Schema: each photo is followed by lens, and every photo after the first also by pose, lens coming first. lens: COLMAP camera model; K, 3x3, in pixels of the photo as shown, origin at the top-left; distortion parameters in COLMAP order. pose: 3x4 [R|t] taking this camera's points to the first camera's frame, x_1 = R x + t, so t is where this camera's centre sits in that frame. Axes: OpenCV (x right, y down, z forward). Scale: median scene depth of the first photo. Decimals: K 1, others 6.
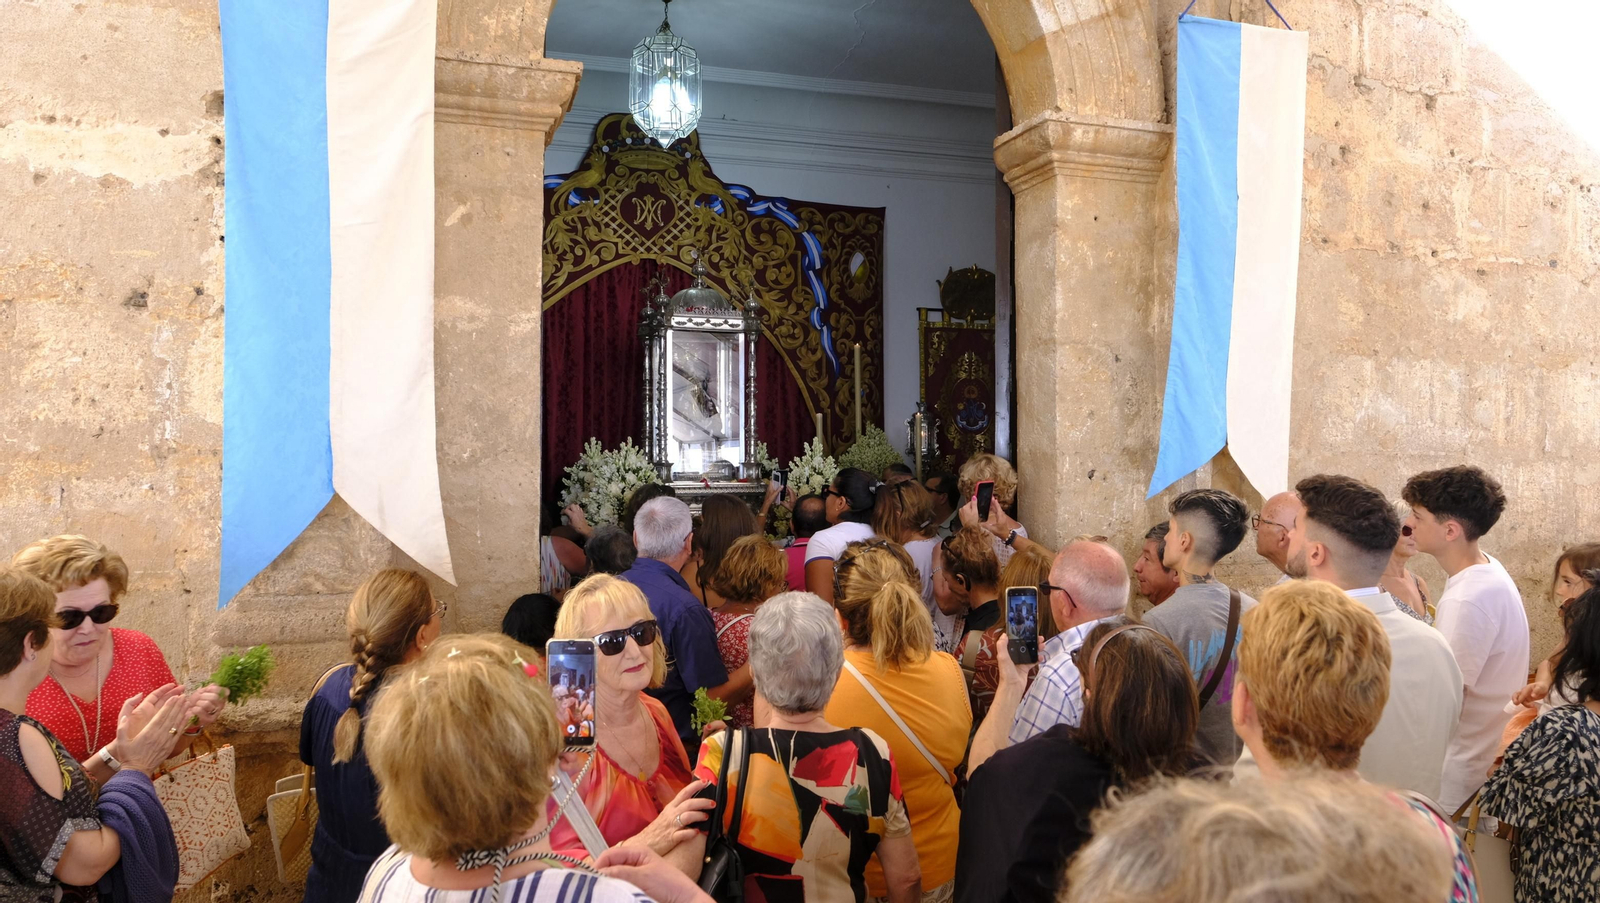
lens RADIAL K [[1083.6, 0, 821.0], [0, 1083.6, 441.9], [0, 0, 1]] dist [-0.017567, 0.011098]
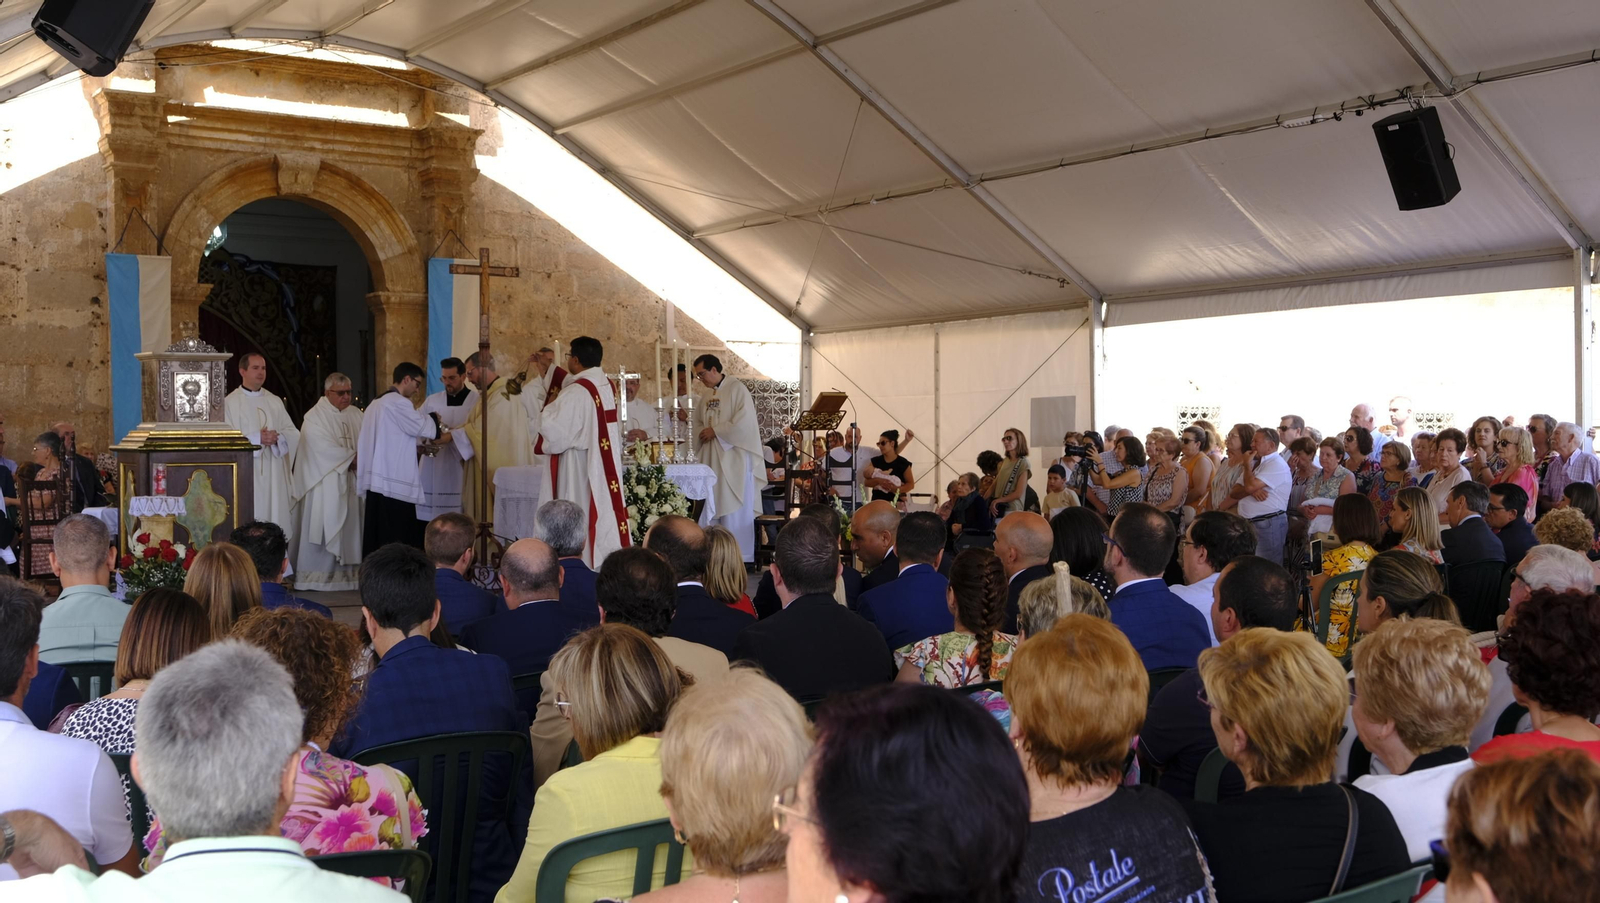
lens RADIAL K [[1696.7, 0, 804.6], [0, 1696.7, 473.5], [0, 0, 1]] dist [0.006316, 0.002534]
pose [[0.957135, -0.013080, 0.289347, -0.013163], [0.006736, 0.999715, 0.022909, 0.056417], [-0.289564, -0.019978, 0.956950, -2.827639]]
